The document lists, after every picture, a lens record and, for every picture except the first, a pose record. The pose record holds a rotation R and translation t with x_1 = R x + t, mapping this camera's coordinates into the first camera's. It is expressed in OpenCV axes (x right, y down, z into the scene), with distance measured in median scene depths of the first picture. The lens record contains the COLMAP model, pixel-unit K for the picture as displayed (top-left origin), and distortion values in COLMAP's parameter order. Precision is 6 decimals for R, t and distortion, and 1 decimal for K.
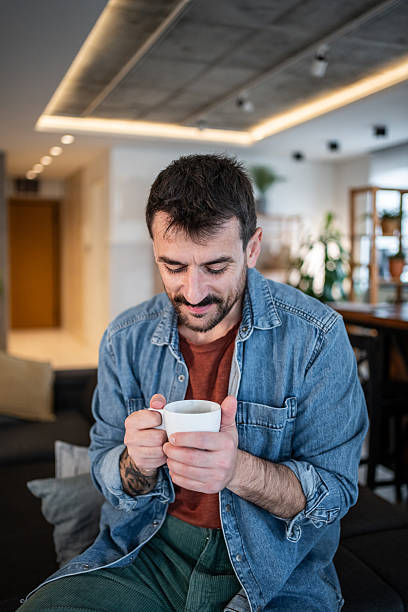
lens RADIAL K [[632.0, 0, 204.0], [0, 632.0, 306.0], [0, 0, 1]] dist [-0.019887, 0.140030]
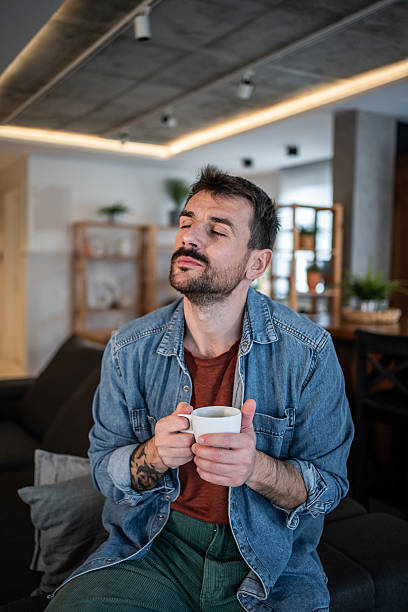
lens RADIAL K [[631.3, 0, 197.6], [0, 631.3, 311.5], [0, 0, 1]] dist [-0.015403, 0.153936]
pose [[0.988734, 0.002764, 0.149661, -0.136659], [-0.002207, 0.999990, -0.003888, -0.011863], [-0.149670, 0.003514, 0.988730, -0.074740]]
